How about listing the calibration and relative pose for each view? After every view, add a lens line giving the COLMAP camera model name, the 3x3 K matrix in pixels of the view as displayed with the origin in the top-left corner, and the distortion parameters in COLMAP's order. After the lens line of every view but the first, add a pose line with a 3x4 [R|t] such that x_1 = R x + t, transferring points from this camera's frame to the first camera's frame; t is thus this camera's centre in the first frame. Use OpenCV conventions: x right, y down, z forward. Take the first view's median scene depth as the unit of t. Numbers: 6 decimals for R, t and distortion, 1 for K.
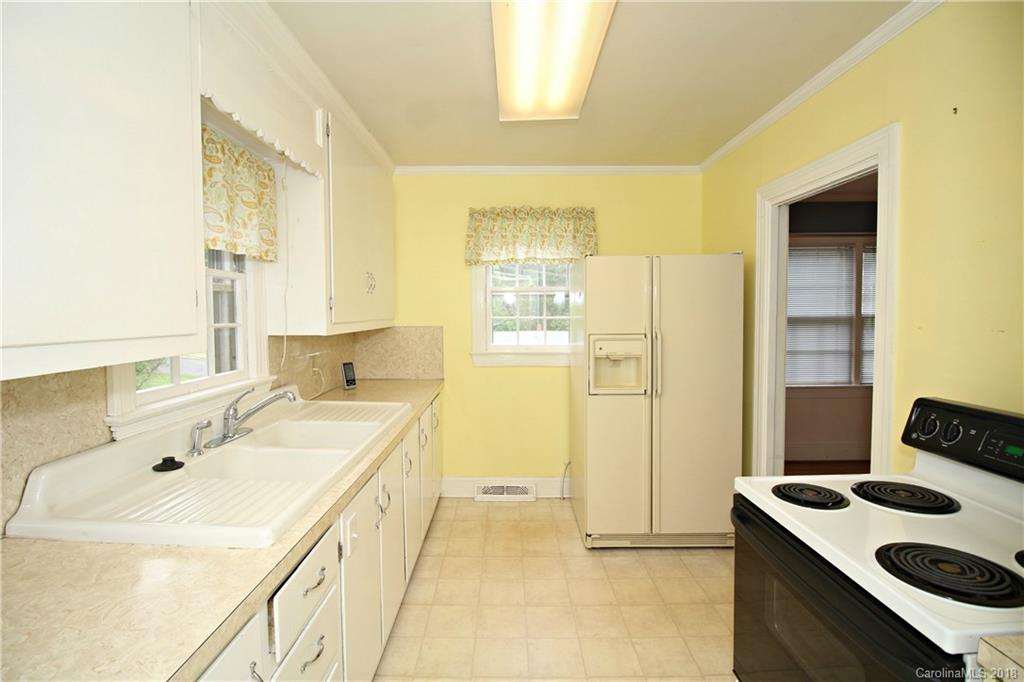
lens RADIAL K [[473.2, 0, 510.3], [0, 473.2, 331.3], [0, 0, 1]] dist [-0.000320, -0.011008]
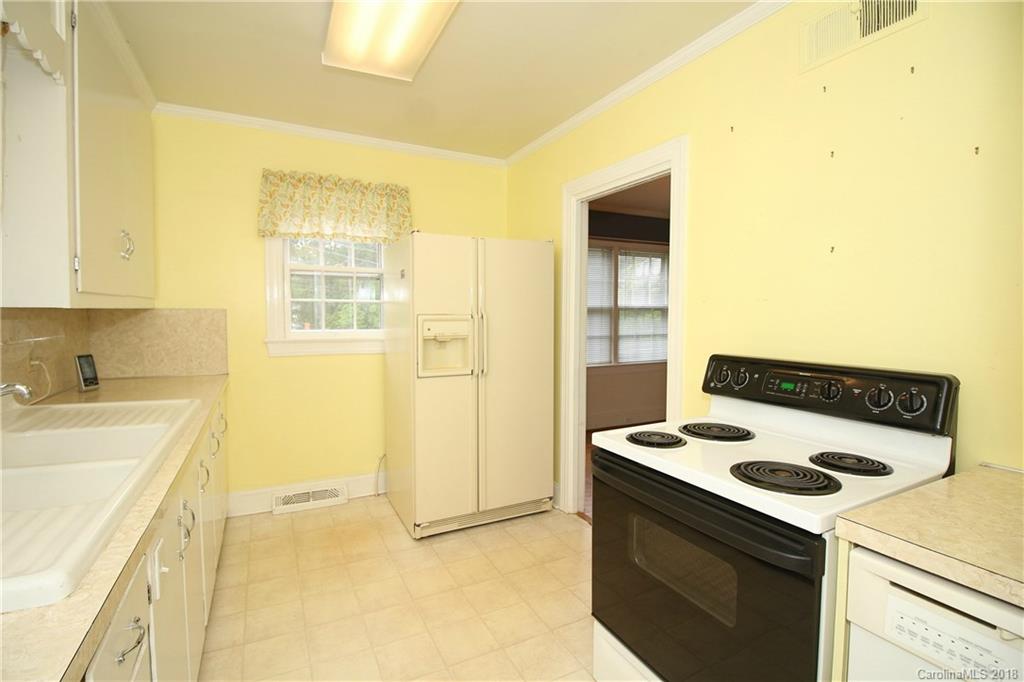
lens RADIAL K [[473.2, 0, 510.3], [0, 473.2, 331.3], [0, 0, 1]] dist [-0.000320, -0.011008]
pose [[0.892440, -0.010615, 0.451042, -0.088925], [0.009149, 0.999943, 0.005431, 0.033981], [-0.451074, -0.000720, 0.892486, 0.059927]]
